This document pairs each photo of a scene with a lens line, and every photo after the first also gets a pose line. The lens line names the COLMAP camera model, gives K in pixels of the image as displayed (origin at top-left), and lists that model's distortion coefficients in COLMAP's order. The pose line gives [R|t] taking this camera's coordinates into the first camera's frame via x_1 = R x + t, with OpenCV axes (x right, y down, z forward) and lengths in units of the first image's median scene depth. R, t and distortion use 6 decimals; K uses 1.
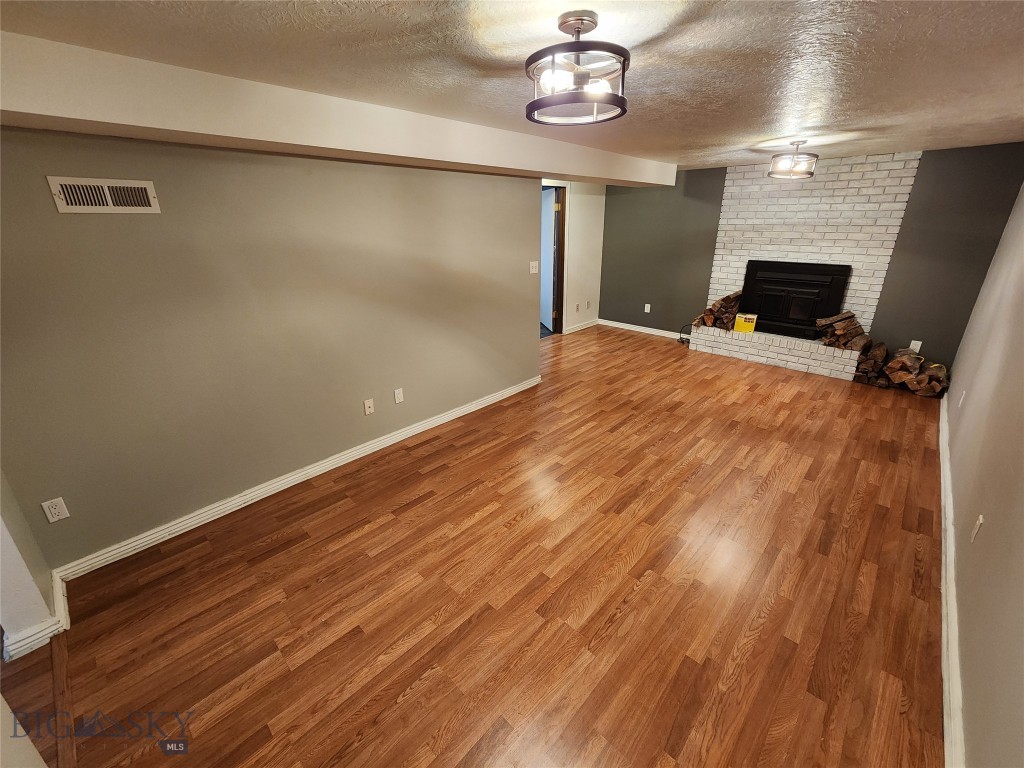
lens RADIAL K [[423.2, 0, 515.5], [0, 423.2, 372.6], [0, 0, 1]] dist [0.000252, -0.000008]
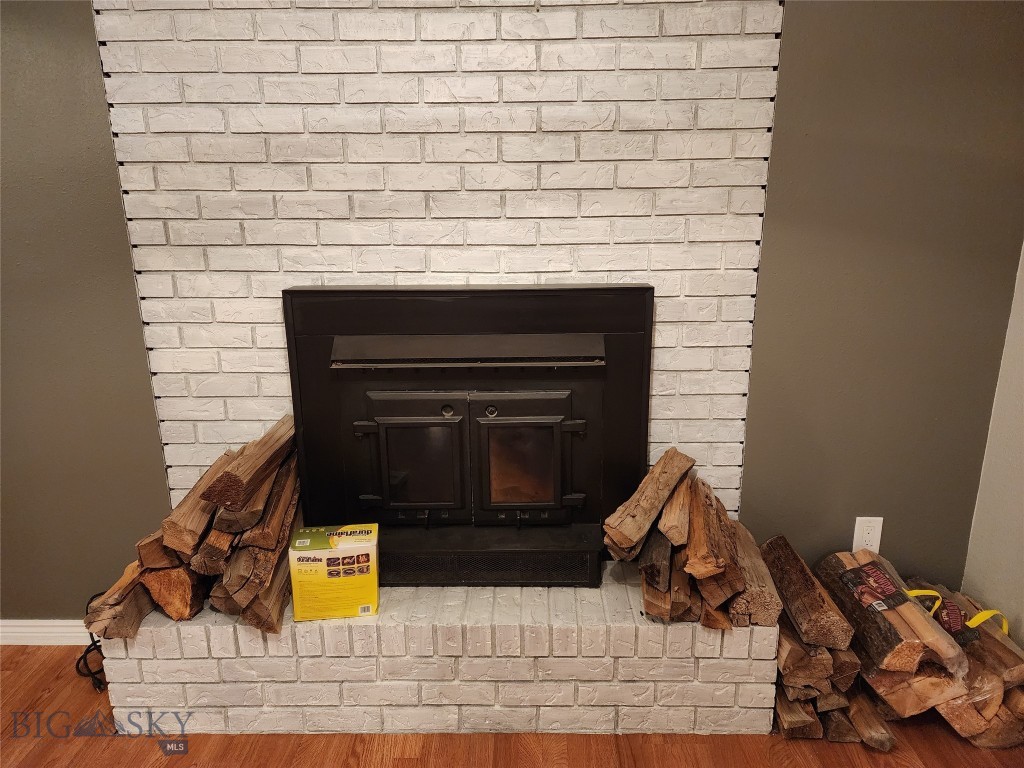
lens RADIAL K [[675.6, 0, 512.0], [0, 675.6, 384.0], [0, 0, 1]] dist [0.053217, -0.000716]
pose [[0.741206, -0.175564, 0.647913, 0.437398], [0.236625, 0.971573, -0.007431, -0.204721], [-0.628190, 0.158821, 0.761678, 0.722891]]
